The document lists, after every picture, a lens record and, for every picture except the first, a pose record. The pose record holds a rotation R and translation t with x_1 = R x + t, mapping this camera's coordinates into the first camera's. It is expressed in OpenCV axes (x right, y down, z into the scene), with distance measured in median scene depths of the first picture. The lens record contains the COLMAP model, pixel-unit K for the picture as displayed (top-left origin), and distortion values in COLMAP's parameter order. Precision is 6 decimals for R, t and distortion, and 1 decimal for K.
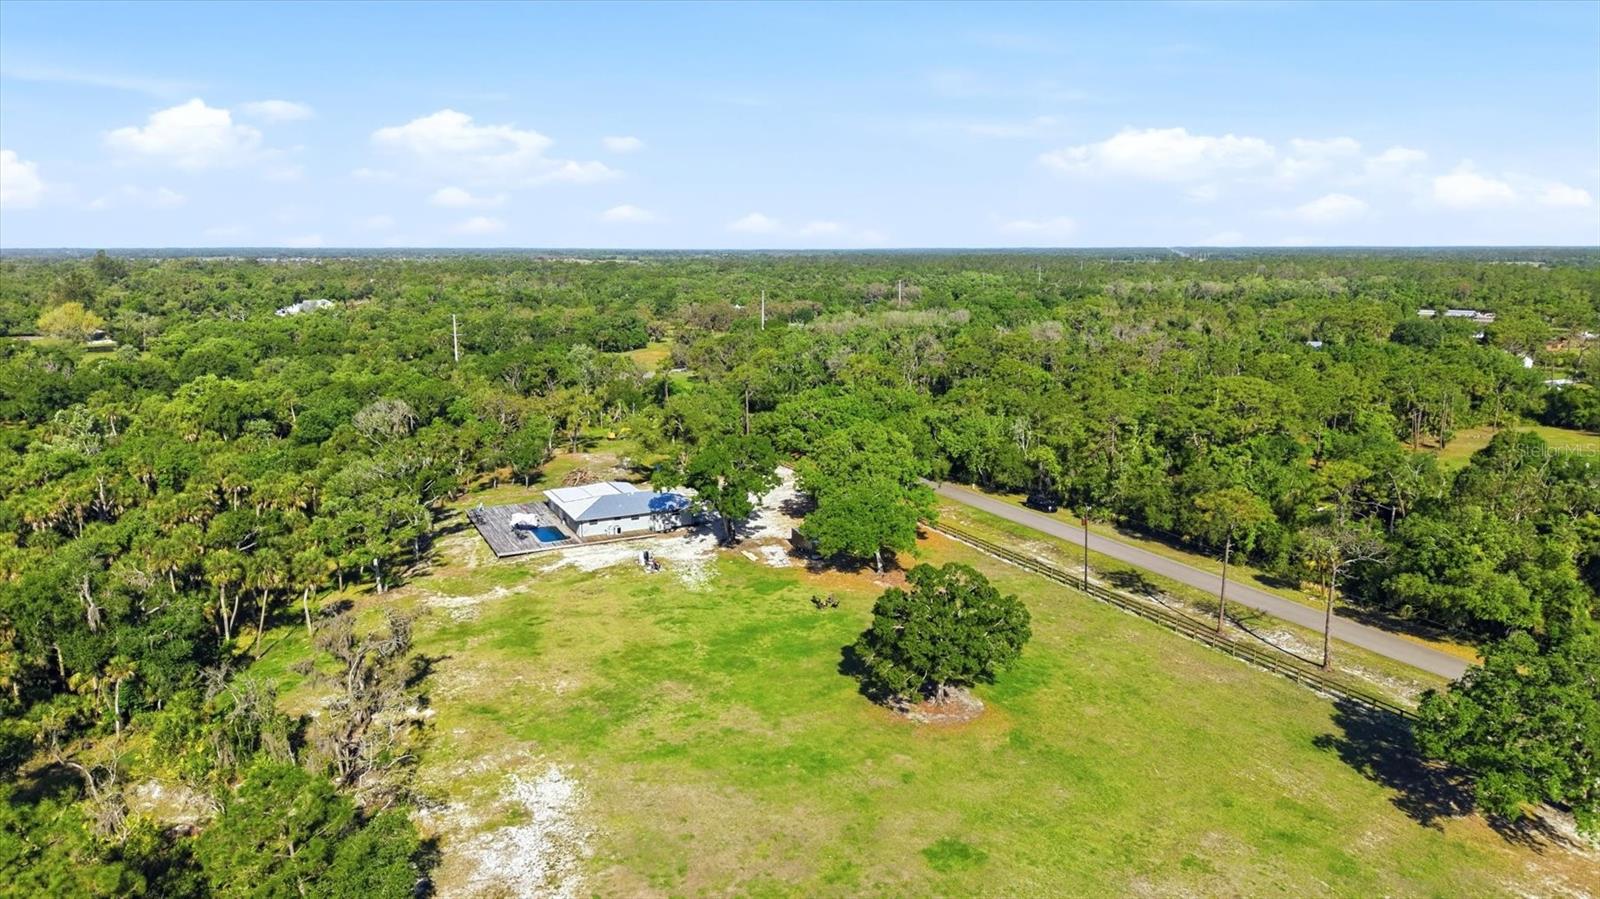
lens RADIAL K [[1047.9, 0, 804.5], [0, 1047.9, 442.7], [0, 0, 1]] dist [0.061659, -0.080438]
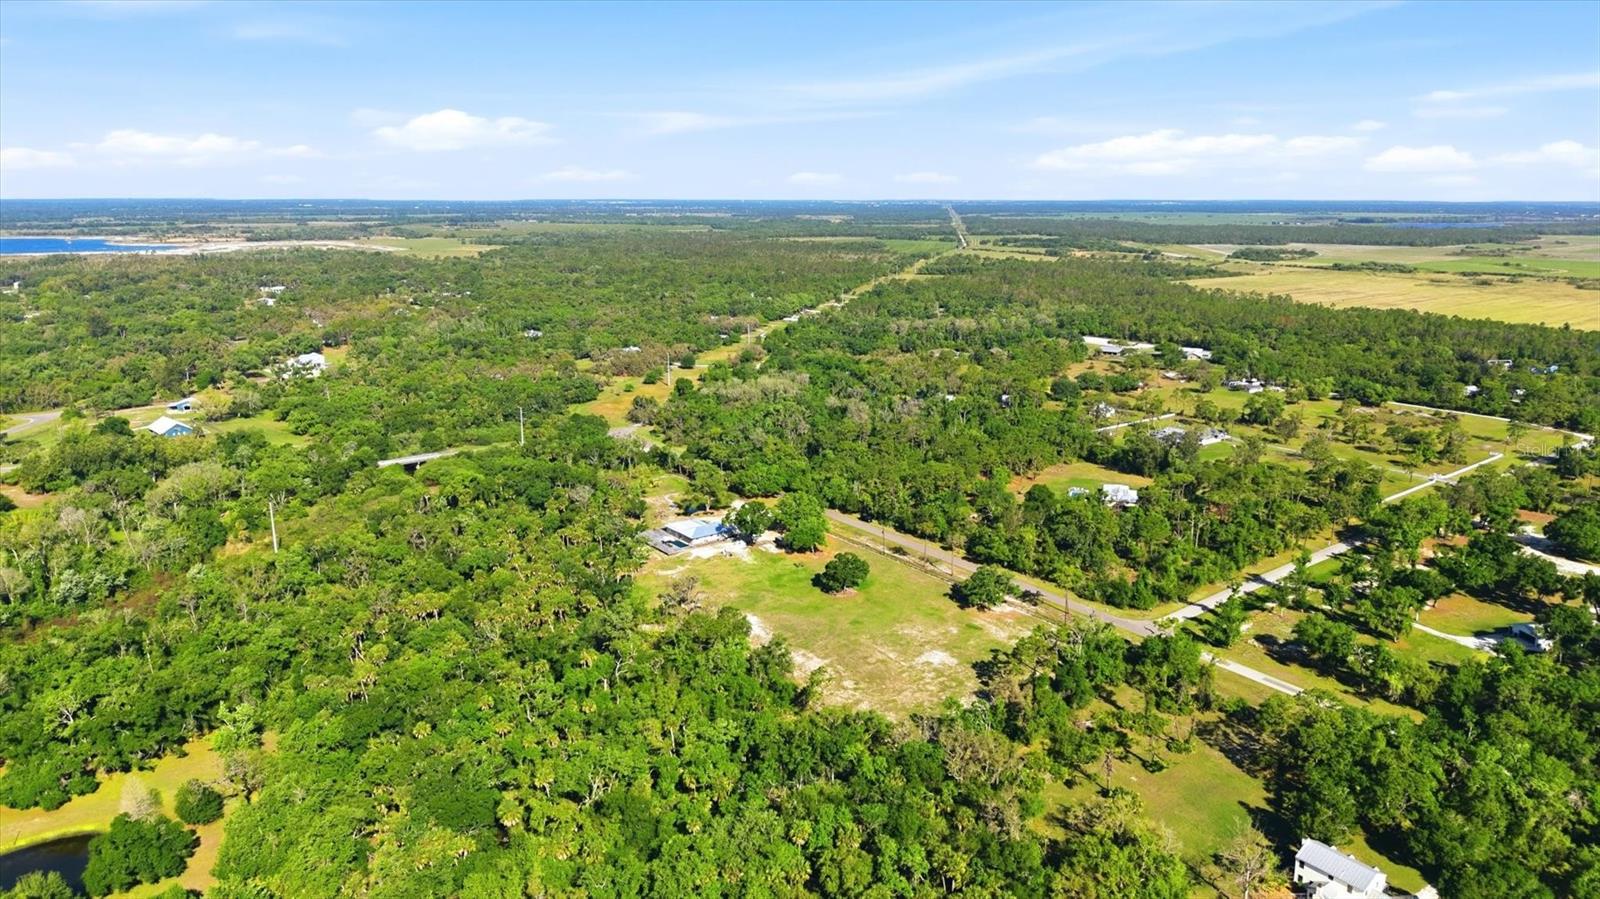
lens RADIAL K [[1047.9, 0, 804.5], [0, 1047.9, 442.7], [0, 0, 1]] dist [0.061659, -0.080438]
pose [[0.981870, -0.038774, 0.185546, -0.432586], [0.029677, 0.998229, 0.051561, -0.297161], [-0.187217, -0.045119, 0.981282, -1.632875]]
